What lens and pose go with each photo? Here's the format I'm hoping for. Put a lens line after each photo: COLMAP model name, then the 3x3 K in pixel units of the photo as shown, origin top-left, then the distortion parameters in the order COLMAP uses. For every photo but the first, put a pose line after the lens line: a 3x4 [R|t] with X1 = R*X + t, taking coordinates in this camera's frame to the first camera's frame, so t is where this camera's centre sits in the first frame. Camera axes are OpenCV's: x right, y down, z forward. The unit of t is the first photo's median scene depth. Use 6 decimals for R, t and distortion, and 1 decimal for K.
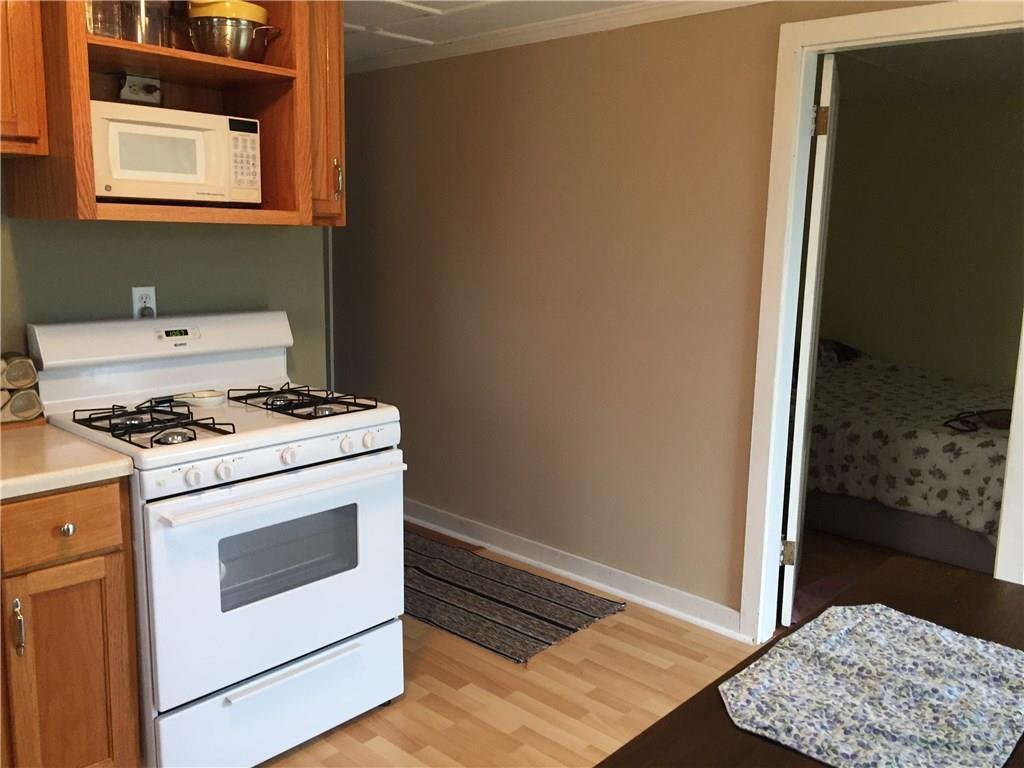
lens RADIAL K [[884.6, 0, 512.4], [0, 884.6, 382.3], [0, 0, 1]] dist [0.067262, 0.002226]
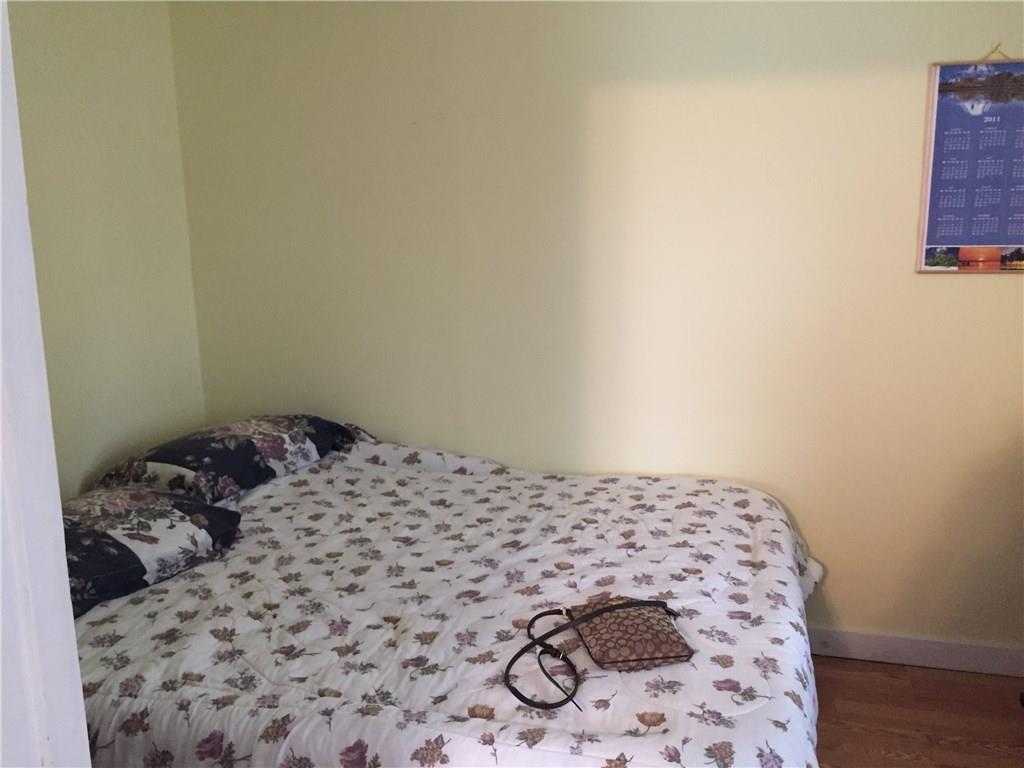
lens RADIAL K [[884.6, 0, 511.8], [0, 884.6, 384.0], [0, 0, 1]] dist [0.067262, 0.002226]
pose [[0.887865, -0.114825, 0.445547, 0.241485], [0.107899, 0.993317, 0.040979, -0.078609], [-0.447275, 0.011690, 0.894320, 0.482062]]
